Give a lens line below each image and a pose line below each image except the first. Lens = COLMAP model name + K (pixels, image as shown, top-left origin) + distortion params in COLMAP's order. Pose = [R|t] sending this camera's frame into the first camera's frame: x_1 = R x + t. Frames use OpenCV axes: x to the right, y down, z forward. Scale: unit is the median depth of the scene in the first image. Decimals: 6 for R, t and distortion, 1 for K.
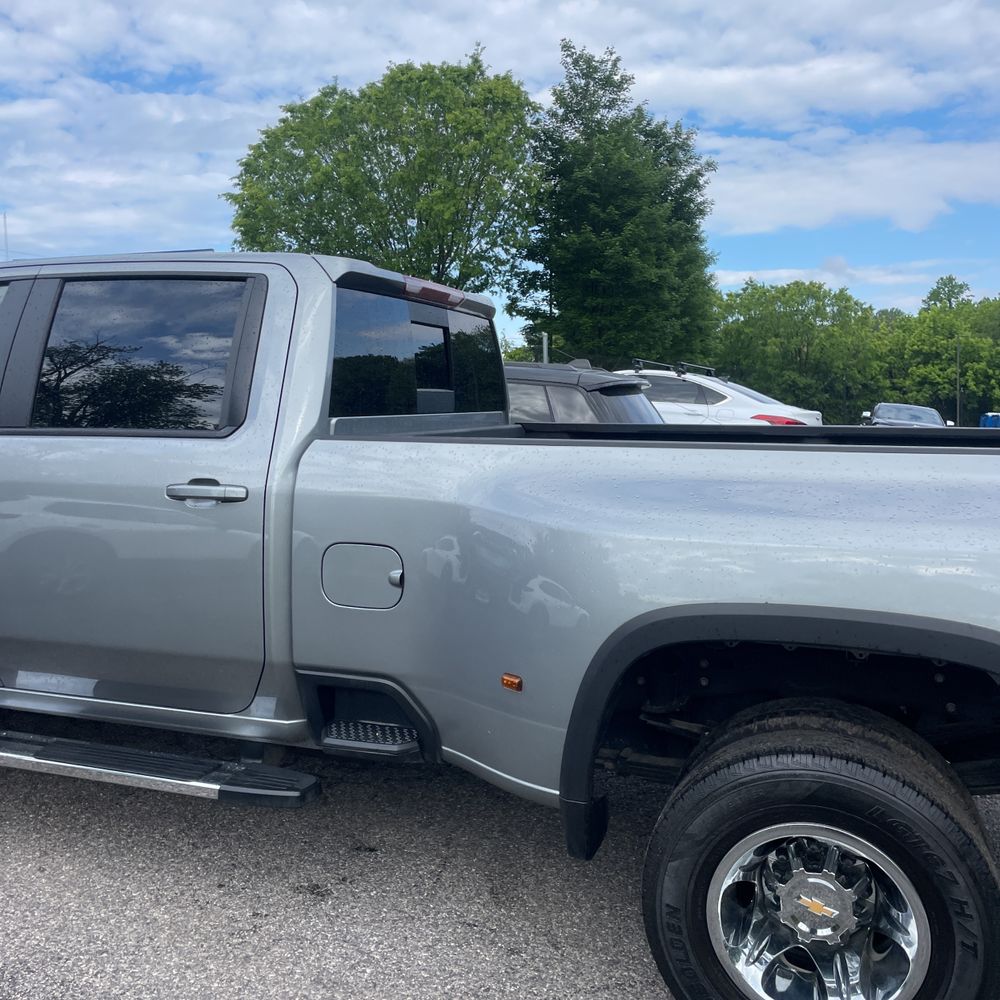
lens RADIAL K [[998.9, 0, 497.4], [0, 998.9, 495.5], [0, 0, 1]] dist [0.109492, -0.127763]
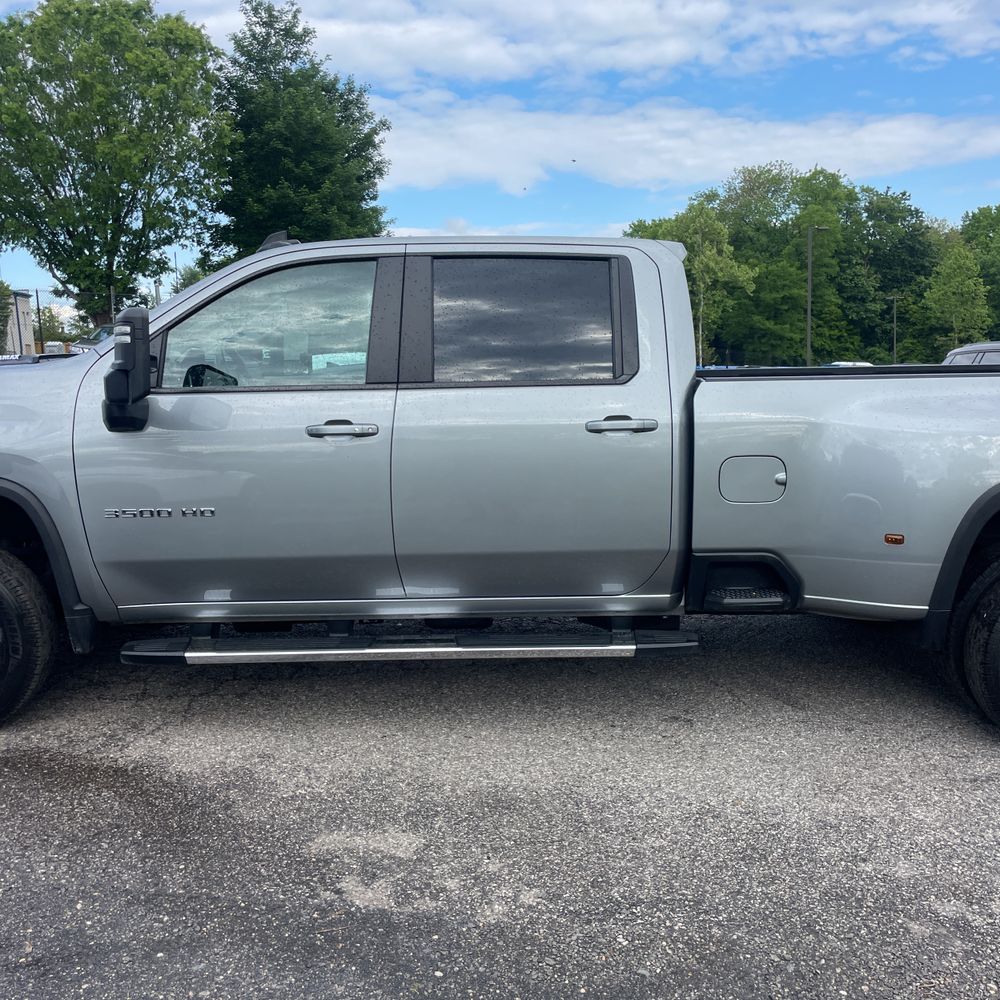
lens RADIAL K [[998.9, 0, 497.4], [0, 998.9, 495.5], [0, 0, 1]] dist [0.109492, -0.127763]
pose [[0.936430, -0.071464, 0.343500, -0.993894], [0.057113, 0.997027, 0.051732, 0.017227], [-0.346176, -0.028826, 0.937727, -0.170022]]
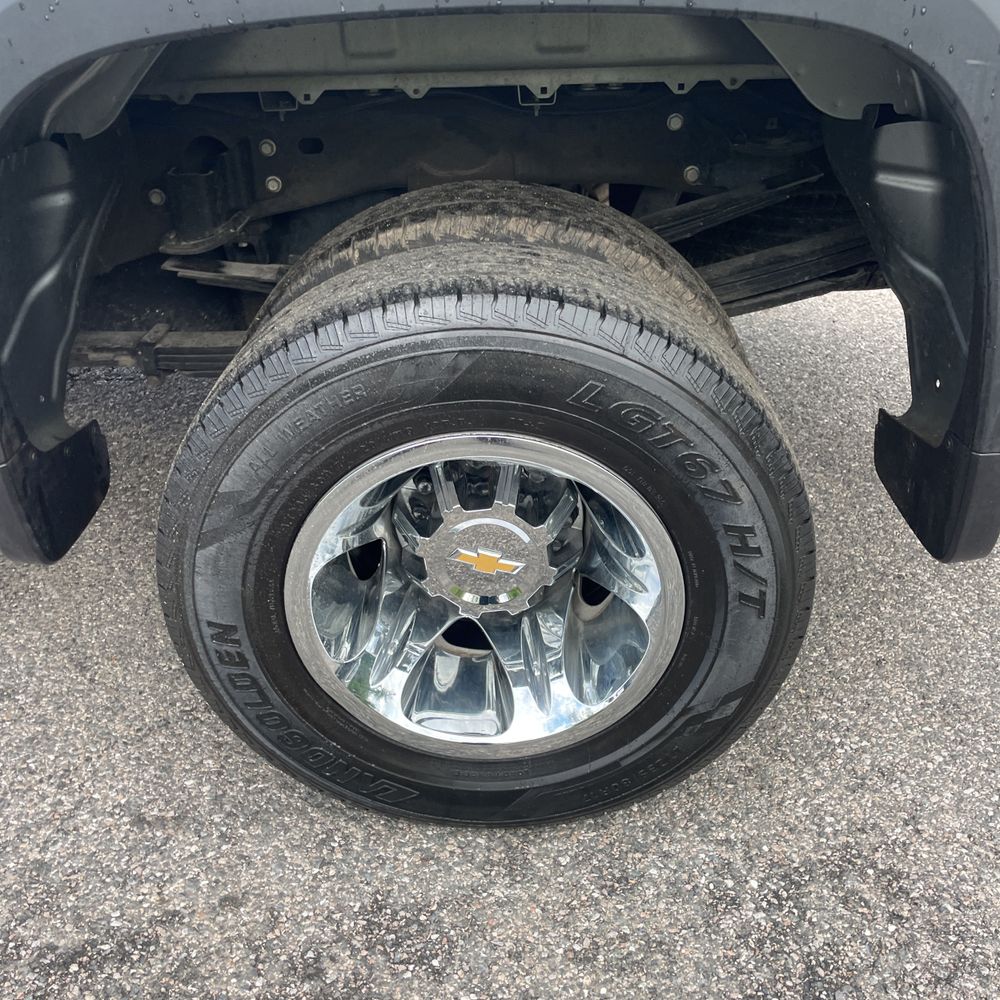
lens RADIAL K [[1007.4, 0, 497.9], [0, 1007.4, 490.6], [0, 0, 1]] dist [0.087324, -0.106708]
pose [[0.948131, -0.189828, 0.254978, 0.149448], [0.065257, 0.901266, 0.428324, 0.108192], [-0.311111, -0.389468, 0.866905, 0.431820]]
